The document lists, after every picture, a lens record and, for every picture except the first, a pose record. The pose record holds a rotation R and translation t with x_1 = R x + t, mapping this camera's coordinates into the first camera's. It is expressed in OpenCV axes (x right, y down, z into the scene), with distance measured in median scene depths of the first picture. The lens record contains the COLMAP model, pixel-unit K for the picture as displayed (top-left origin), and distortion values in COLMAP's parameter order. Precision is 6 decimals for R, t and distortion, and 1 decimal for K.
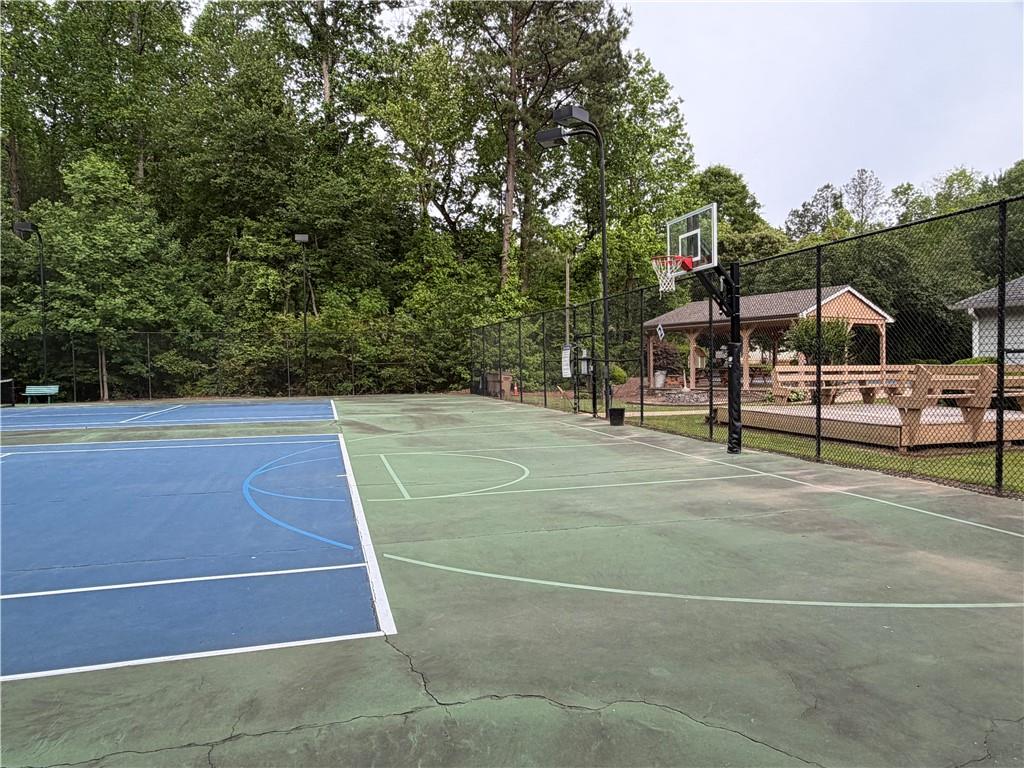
lens RADIAL K [[678.2, 0, 512.0], [0, 678.2, 384.0], [0, 0, 1]] dist [-0.001991, 0.000117]
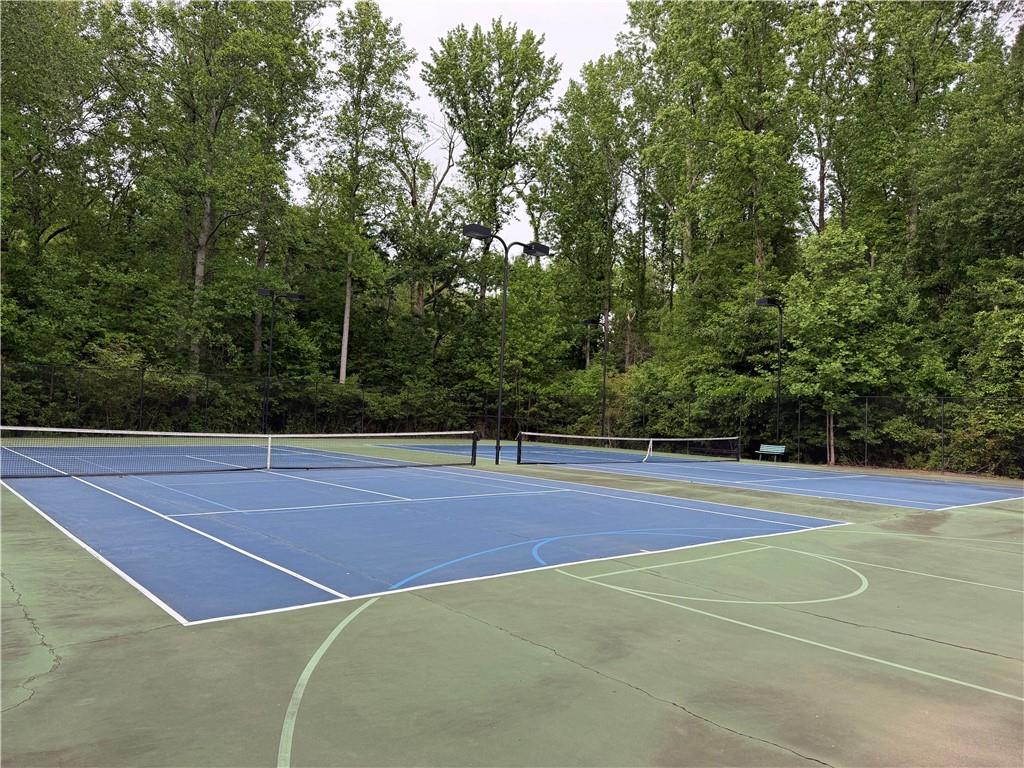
lens RADIAL K [[722.8, 0, 512.0], [0, 722.8, 384.0], [0, 0, 1]] dist [0.071473, -0.093618]
pose [[0.411915, -0.011587, -0.911149, 0.221924], [-0.071582, 0.996418, -0.045033, -0.013756], [0.908407, 0.083771, 0.409610, 0.149617]]
